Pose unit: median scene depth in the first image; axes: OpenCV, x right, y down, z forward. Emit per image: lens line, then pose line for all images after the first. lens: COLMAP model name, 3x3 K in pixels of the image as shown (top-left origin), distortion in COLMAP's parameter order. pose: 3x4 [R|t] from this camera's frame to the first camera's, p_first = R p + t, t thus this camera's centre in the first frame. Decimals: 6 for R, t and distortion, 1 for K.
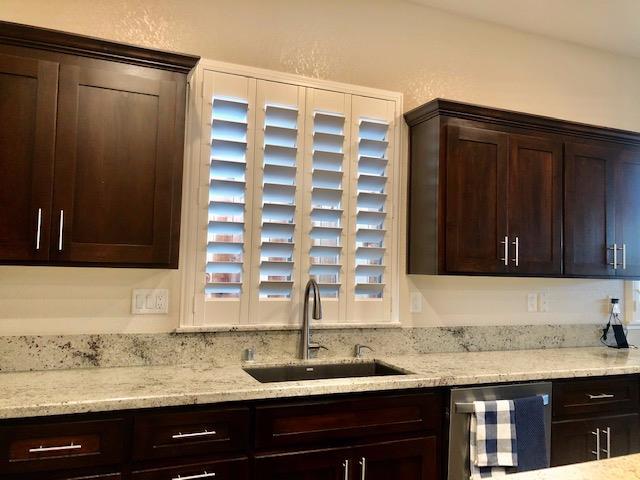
lens RADIAL K [[529.6, 0, 320.0], [0, 529.6, 240.0], [0, 0, 1]] dist [0.012316, 0.001583]
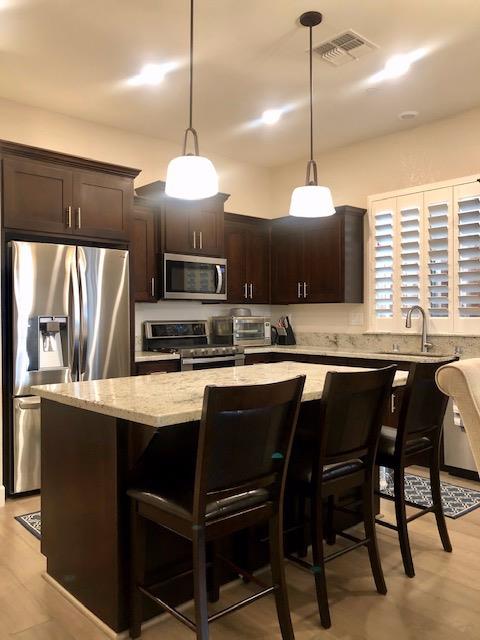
lens RADIAL K [[529.6, 0, 240.0], [0, 529.6, 320.0], [0, 0, 1]] dist [0.012316, 0.001583]
pose [[0.339715, -0.017816, -0.940360, 1.402458], [0.066544, 0.997770, 0.005136, 0.071752], [0.938171, -0.064320, 0.340143, -0.147744]]
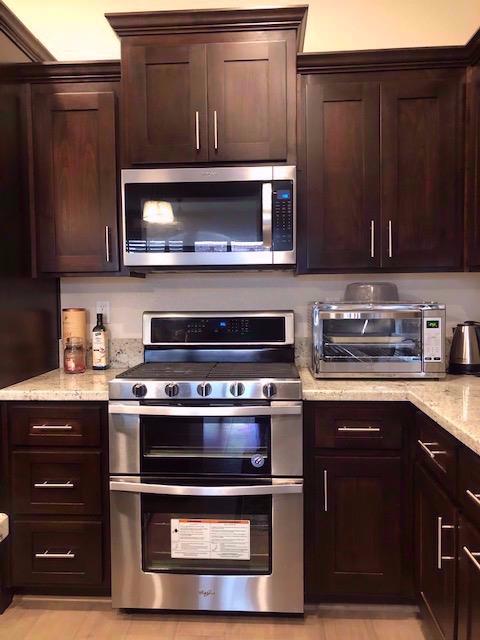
lens RADIAL K [[529.6, 0, 240.0], [0, 529.6, 320.0], [0, 0, 1]] dist [0.012316, 0.001583]
pose [[-0.442255, 0.022368, -0.896610, 0.348838], [0.049168, 0.998790, 0.000665, 0.086733], [0.895541, -0.043790, -0.442820, 0.741380]]
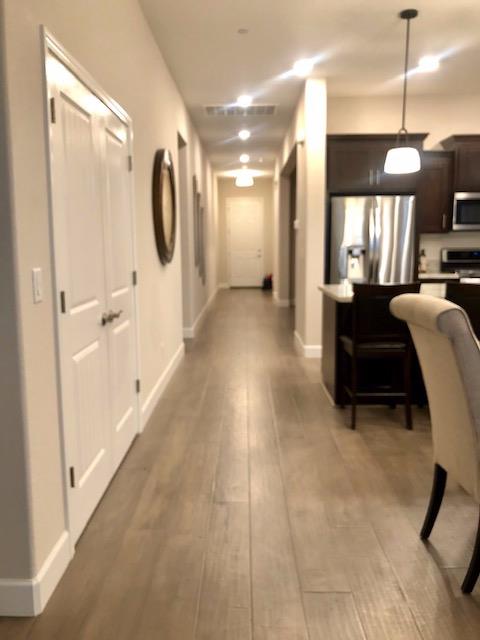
lens RADIAL K [[539.8, 0, 240.0], [0, 539.8, 320.0], [0, 0, 1]] dist [0.002901, -0.002552]
pose [[-0.392885, 0.112810, -0.912642, 2.123543], [0.050630, 0.993595, 0.101020, 0.092896], [0.918193, -0.006518, -0.396080, 0.287098]]
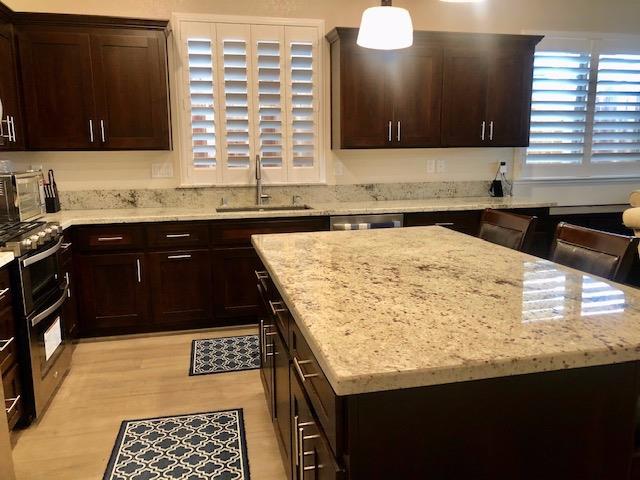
lens RADIAL K [[510.8, 0, 320.0], [0, 510.8, 240.0], [0, 0, 1]] dist [0.116339, -0.318639]
pose [[0.986156, -0.006094, -0.165707, 0.419630], [0.043331, 0.974072, 0.222048, -0.011014], [0.160058, -0.226154, 0.960852, -0.521128]]
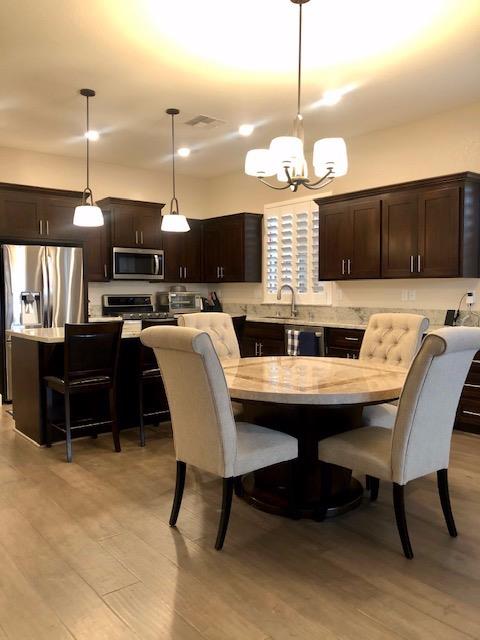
lens RADIAL K [[526.2, 0, 250.8], [0, 526.2, 323.0], [0, 0, 1]] dist [0.002620, -0.002053]
pose [[0.302242, 0.034682, -0.952600, 2.273781], [0.063992, 0.996345, 0.056578, 0.102378], [0.951081, -0.078059, 0.298918, 0.069586]]
